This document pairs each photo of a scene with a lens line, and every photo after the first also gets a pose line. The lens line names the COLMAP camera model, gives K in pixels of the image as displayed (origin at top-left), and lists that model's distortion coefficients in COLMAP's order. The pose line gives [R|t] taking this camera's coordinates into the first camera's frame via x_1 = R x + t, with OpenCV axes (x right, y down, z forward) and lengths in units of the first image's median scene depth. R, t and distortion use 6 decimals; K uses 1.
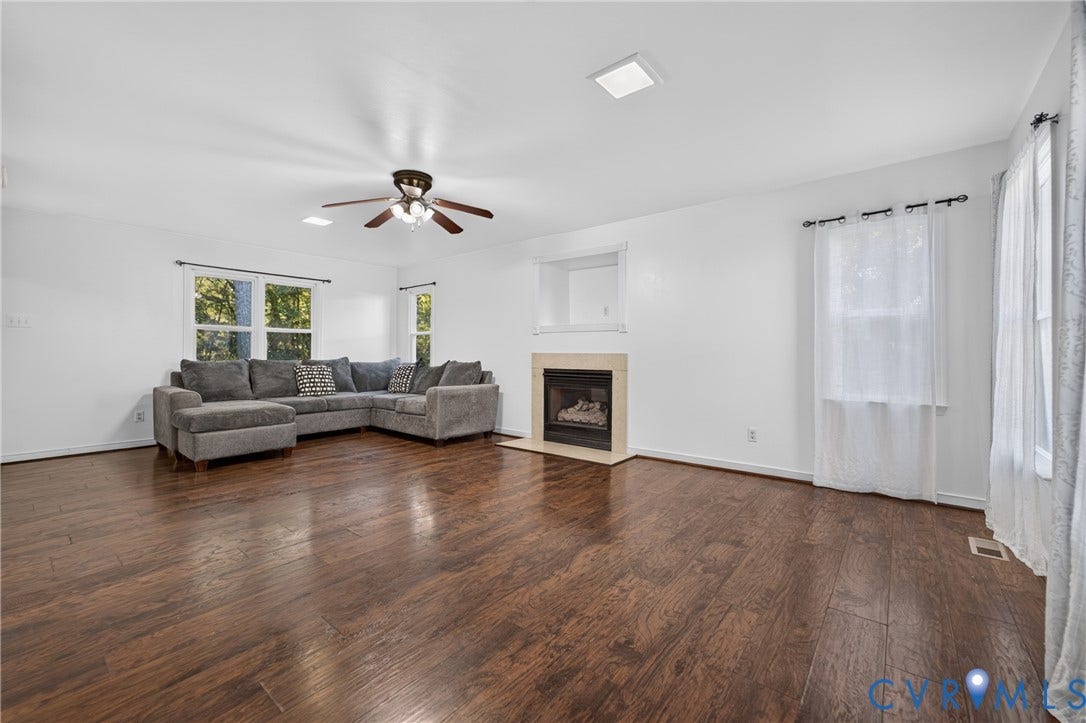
lens RADIAL K [[440.1, 0, 542.8], [0, 440.1, 360.1], [0, 0, 1]] dist [-0.010219, -0.000466]
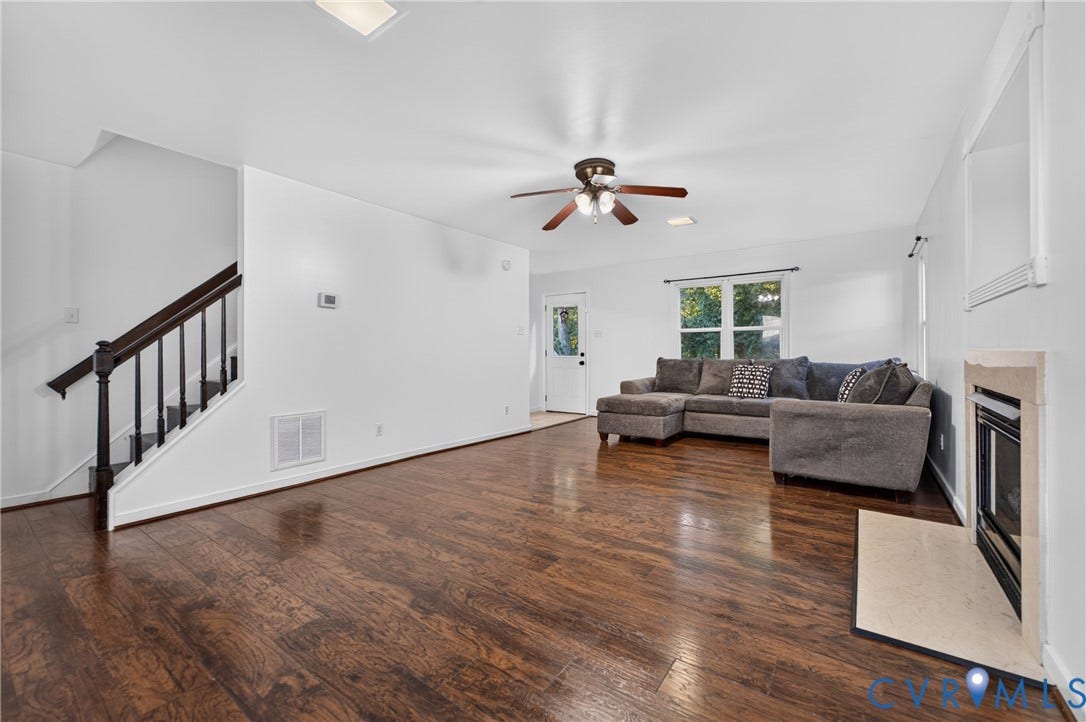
lens RADIAL K [[440.1, 0, 539.5], [0, 440.1, 353.6], [0, 0, 1]] dist [-0.010219, -0.000466]
pose [[0.059158, -0.001733, -0.998247, 0.760420], [-0.012353, 0.999921, -0.002468, -0.008193], [0.998172, 0.012477, 0.059132, 0.983609]]
